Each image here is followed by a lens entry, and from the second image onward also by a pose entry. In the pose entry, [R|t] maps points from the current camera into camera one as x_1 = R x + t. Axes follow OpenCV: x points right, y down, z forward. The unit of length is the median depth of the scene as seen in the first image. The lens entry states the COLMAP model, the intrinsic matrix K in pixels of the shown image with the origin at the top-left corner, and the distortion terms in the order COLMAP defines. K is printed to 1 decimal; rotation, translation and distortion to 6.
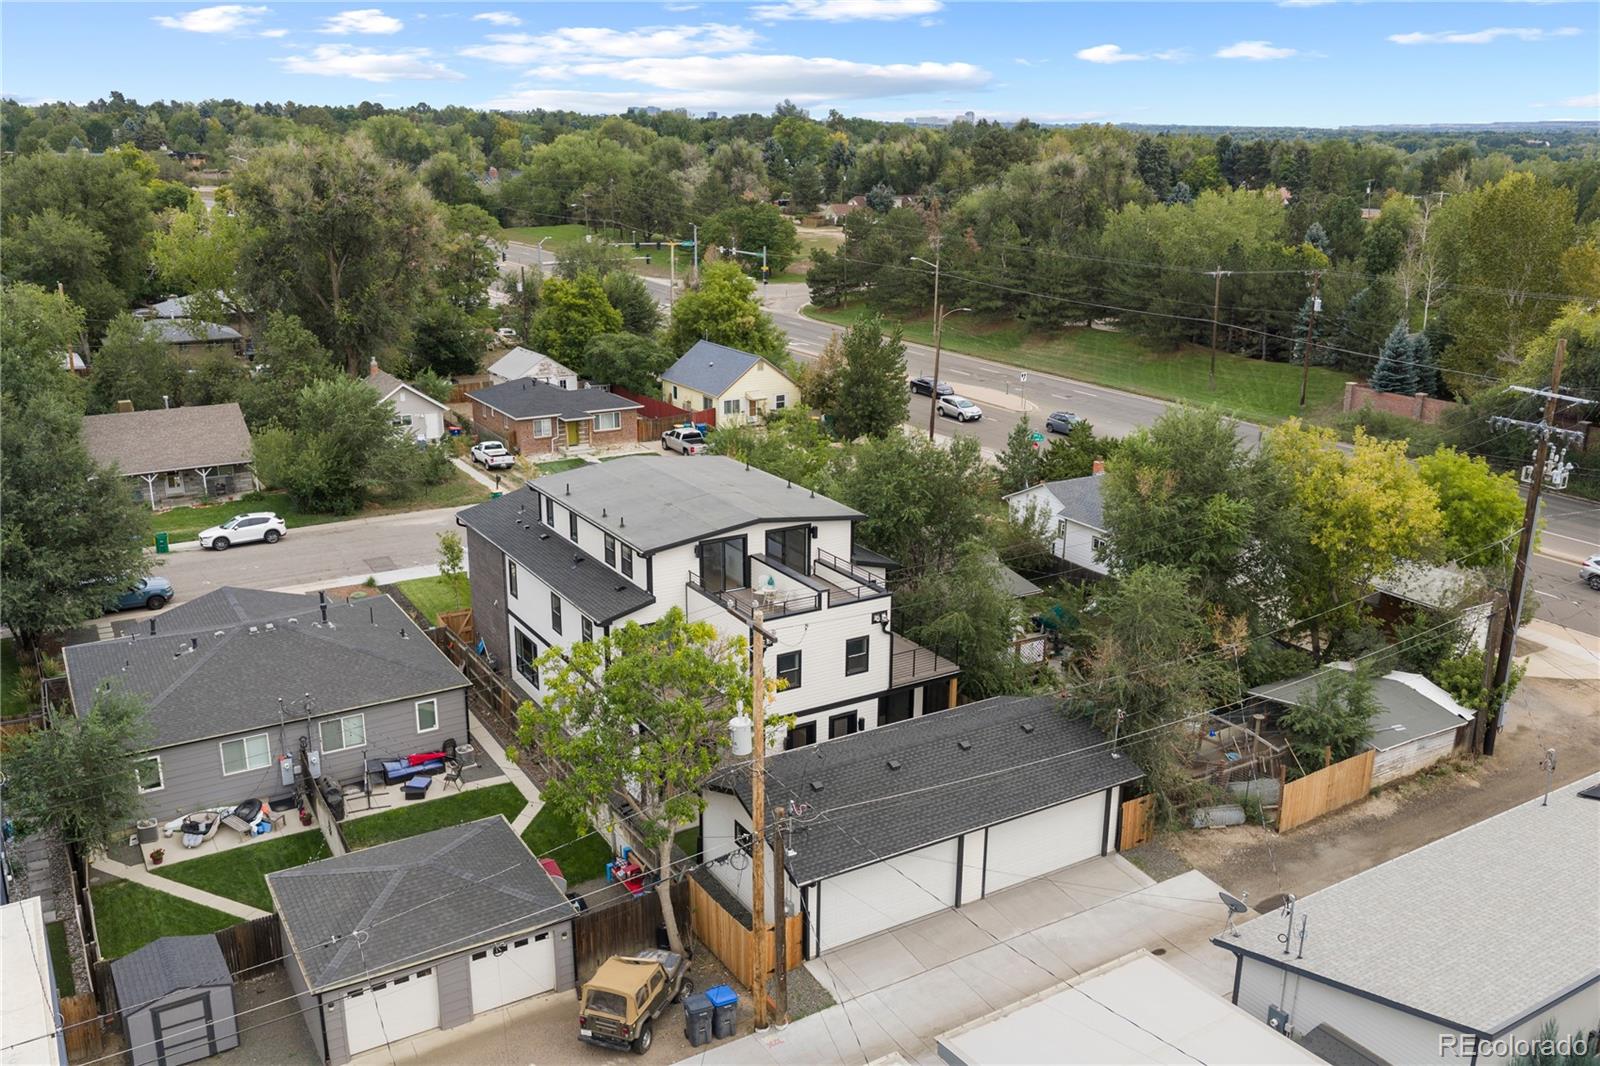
lens RADIAL K [[1298.1, 0, 800.0], [0, 1298.1, 533.0], [0, 0, 1]] dist [0.021269, -0.065301]
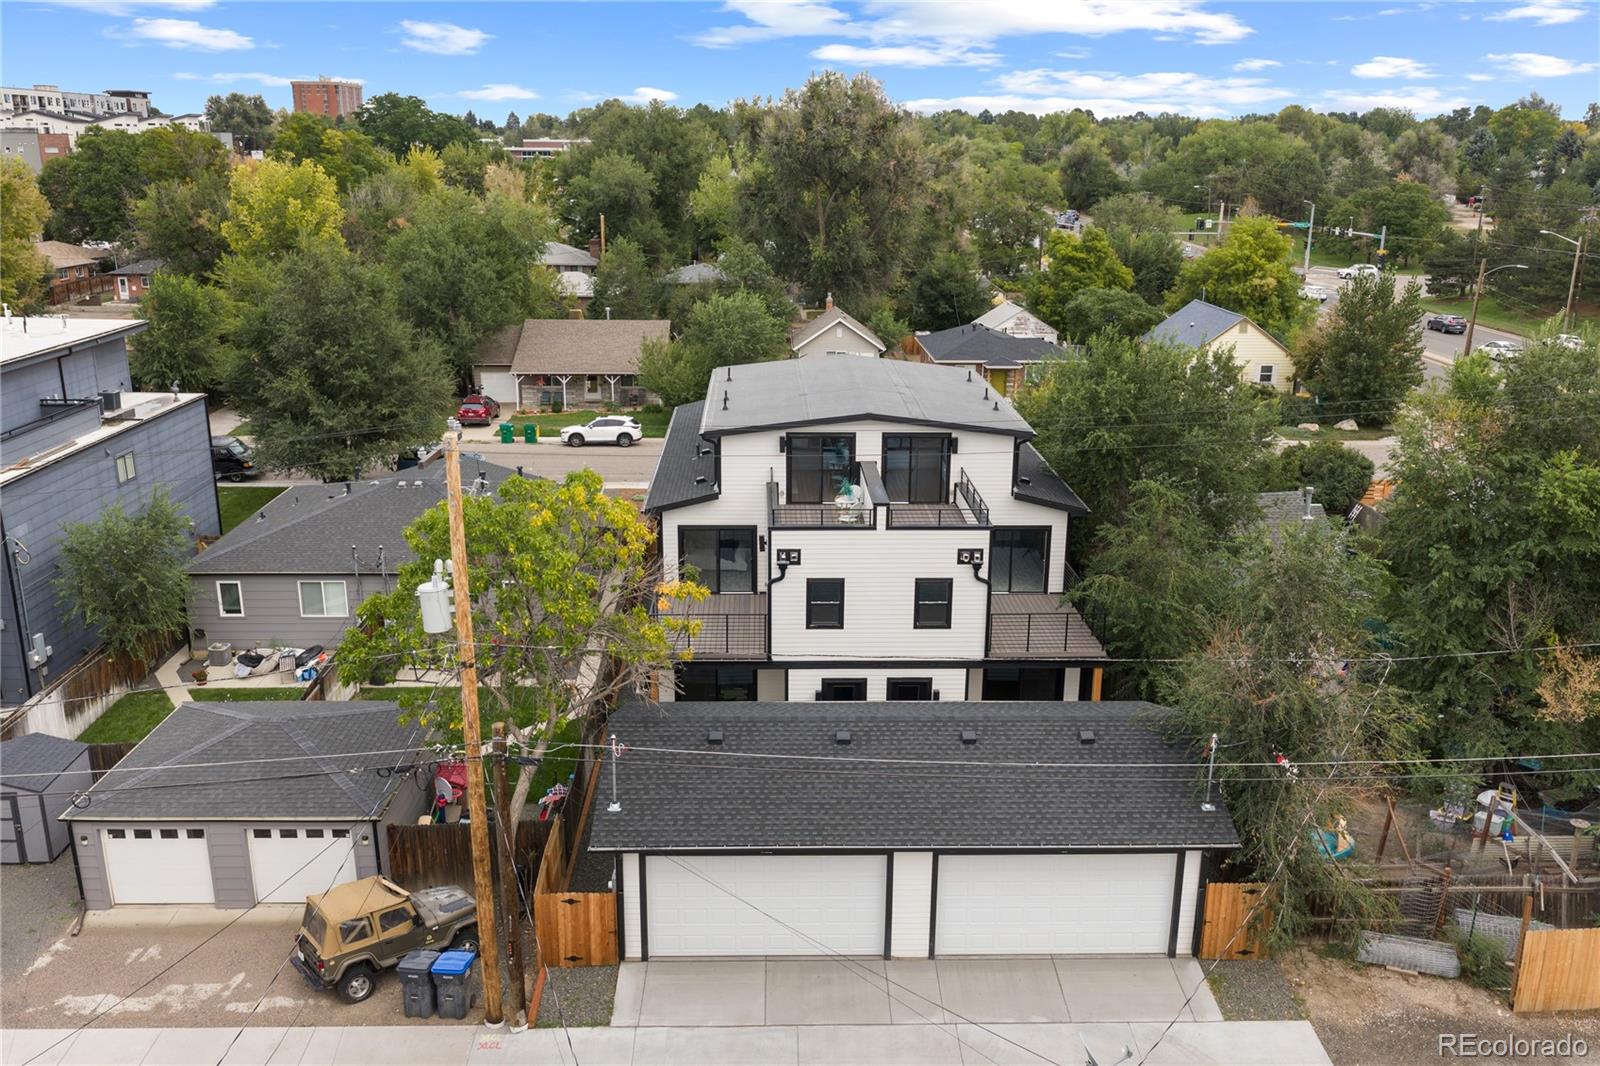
lens RADIAL K [[1306.9, 0, 800.0], [0, 1306.9, 533.0], [0, 0, 1]] dist [0.018191, -0.040690]
pose [[0.870119, 0.137134, -0.473379, 0.319410], [-0.141463, 0.989585, 0.026650, 0.045198], [0.472103, 0.043777, 0.880456, 0.304340]]
